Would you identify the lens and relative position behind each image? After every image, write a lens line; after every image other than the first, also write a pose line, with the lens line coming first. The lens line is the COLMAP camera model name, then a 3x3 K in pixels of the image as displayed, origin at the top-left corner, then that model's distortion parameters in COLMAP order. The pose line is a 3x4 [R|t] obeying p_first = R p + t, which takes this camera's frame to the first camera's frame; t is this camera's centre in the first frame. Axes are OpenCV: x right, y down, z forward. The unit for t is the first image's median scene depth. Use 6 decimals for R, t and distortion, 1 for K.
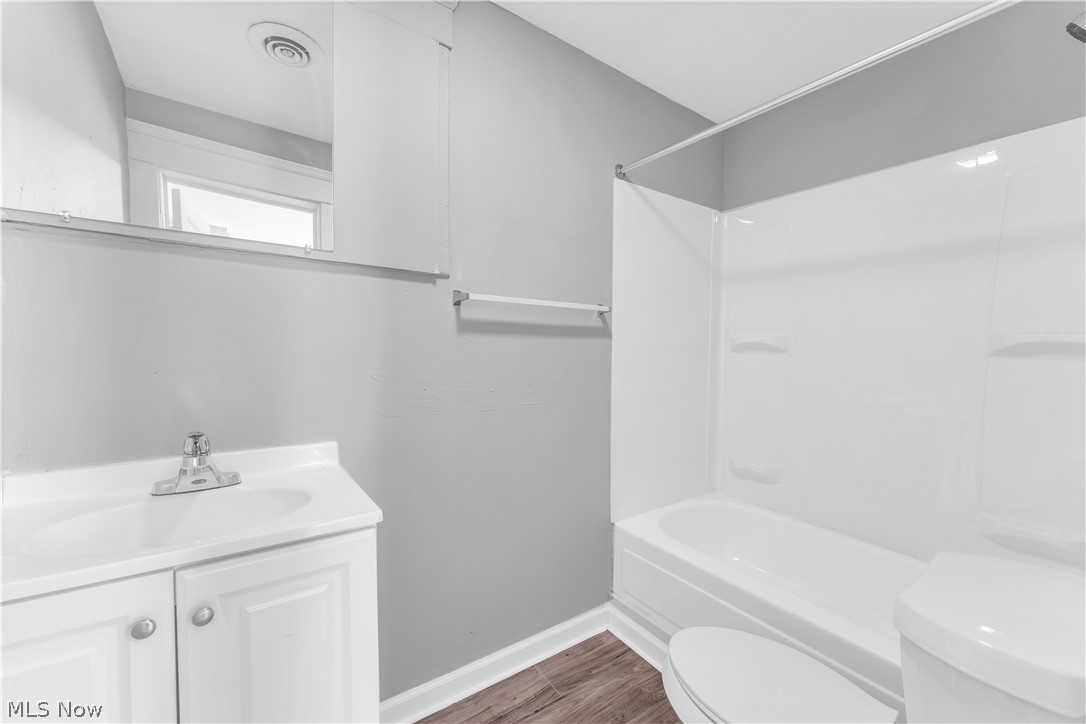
lens RADIAL K [[434.3, 0, 536.0], [0, 434.3, 365.6], [0, 0, 1]] dist [-0.001415, -0.000986]
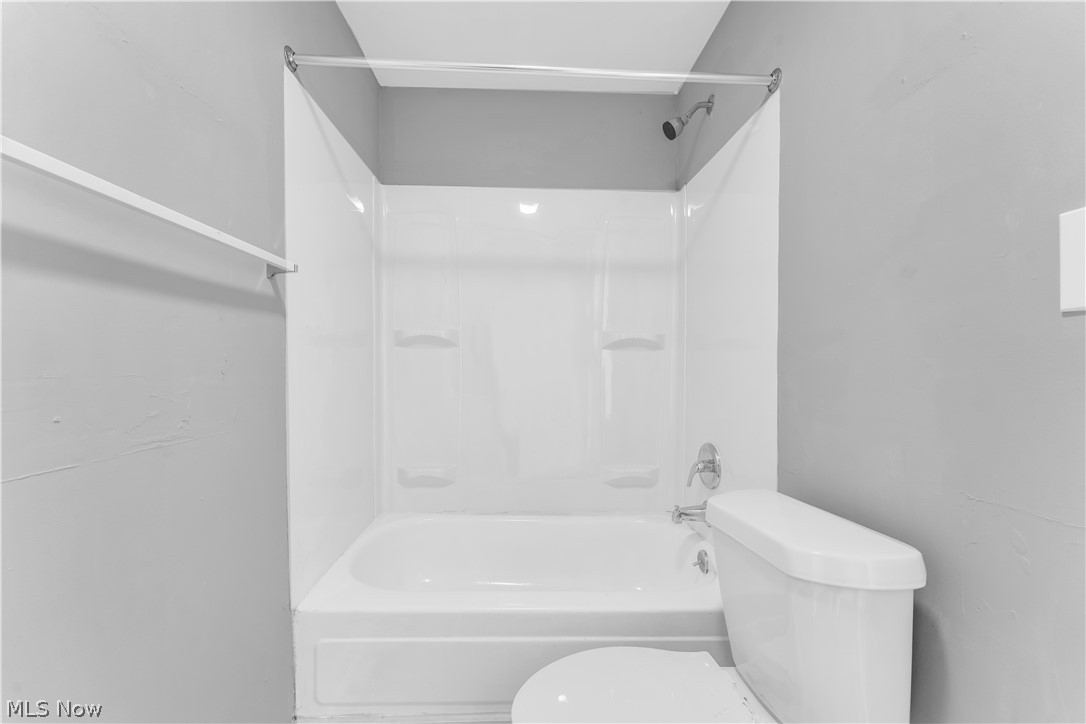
lens RADIAL K [[434.3, 0, 536.0], [0, 434.3, 365.6], [0, 0, 1]] dist [-0.001415, -0.000986]
pose [[0.537507, -0.016626, 0.843095, -0.157966], [0.032356, 0.999476, -0.000919, 0.020091], [-0.842638, 0.027773, 0.537764, 0.347777]]
